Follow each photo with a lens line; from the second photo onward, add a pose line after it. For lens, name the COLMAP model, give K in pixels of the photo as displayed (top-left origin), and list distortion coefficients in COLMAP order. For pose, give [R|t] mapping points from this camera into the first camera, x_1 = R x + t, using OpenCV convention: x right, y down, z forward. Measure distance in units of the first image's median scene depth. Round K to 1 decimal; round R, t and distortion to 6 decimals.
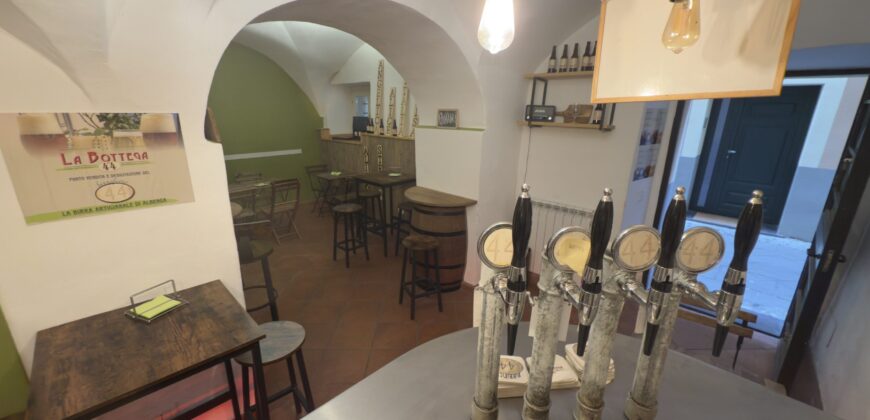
lens RADIAL K [[345.6, 0, 436.2], [0, 345.6, 209.8], [0, 0, 1]] dist [-0.001455, 0.000129]
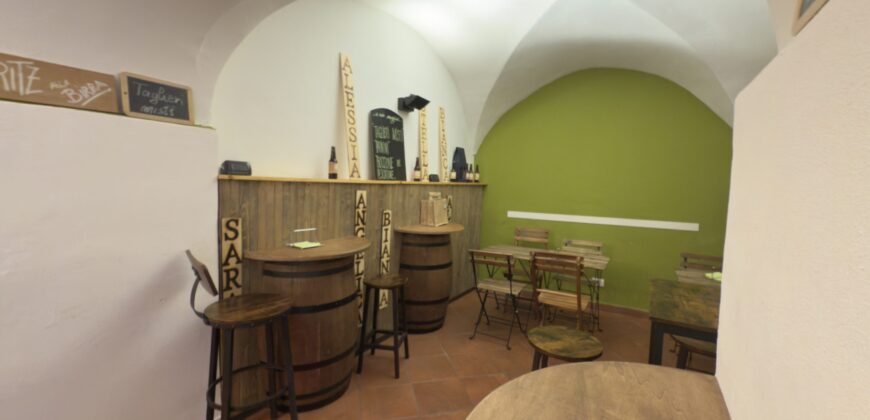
lens RADIAL K [[346.8, 0, 435.7], [0, 346.8, 210.6], [0, 0, 1]] dist [-0.001821, 0.000040]
pose [[0.212268, 0.069747, -0.974719, 0.079921], [-0.301726, 0.953391, 0.002513, -0.089210], [0.929464, 0.293565, 0.223419, 0.608611]]
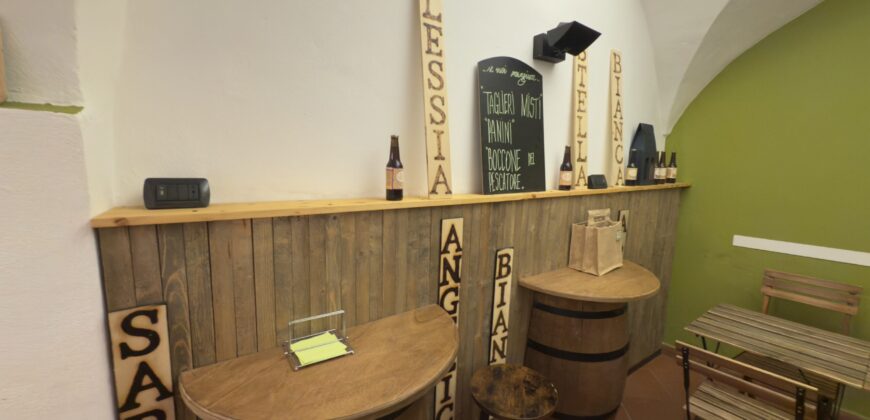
lens RADIAL K [[345.6, 0, 436.2], [0, 345.6, 209.8], [0, 0, 1]] dist [-0.001455, 0.000129]
pose [[-0.175494, 0.118307, -0.977346, -0.203183], [-0.297013, 0.940133, 0.167134, -0.132241], [0.938608, 0.319615, -0.129849, 0.634124]]
